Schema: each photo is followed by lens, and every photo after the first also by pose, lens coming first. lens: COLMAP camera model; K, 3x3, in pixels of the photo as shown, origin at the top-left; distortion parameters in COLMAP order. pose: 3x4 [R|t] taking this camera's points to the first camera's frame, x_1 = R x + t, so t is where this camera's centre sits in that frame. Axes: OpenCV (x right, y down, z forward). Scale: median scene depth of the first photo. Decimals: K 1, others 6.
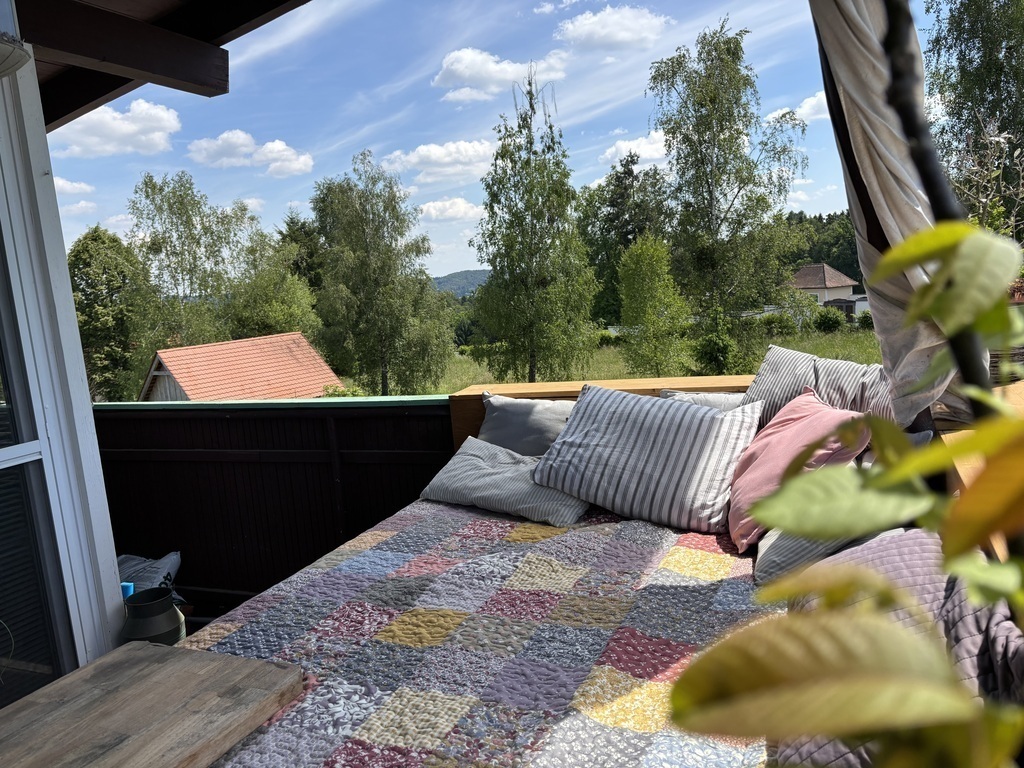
lens RADIAL K [[772.9, 0, 508.0], [0, 772.9, 389.9], [0, 0, 1]] dist [0.010535, -0.012780]
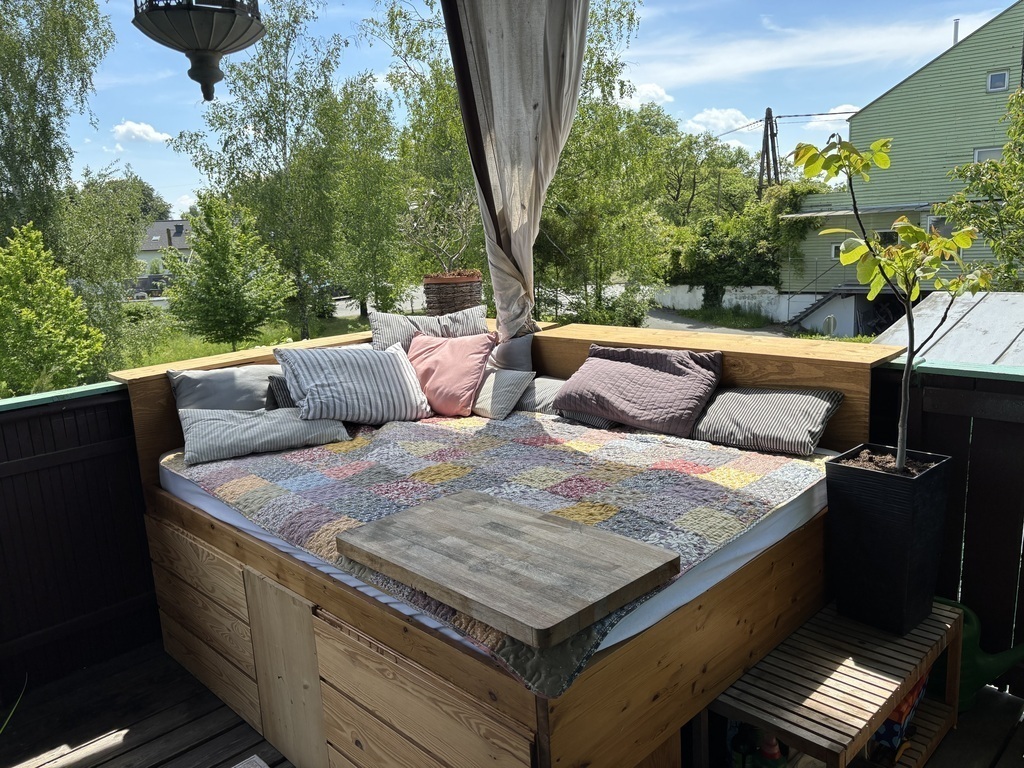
lens RADIAL K [[772.9, 0, 508.0], [0, 772.9, 389.9], [0, 0, 1]] dist [0.010535, -0.012780]
pose [[0.388987, -0.123037, 0.912990, -1.158326], [0.158712, 0.985173, 0.065145, 0.046003], [-0.907469, 0.119562, 0.402747, 0.174073]]
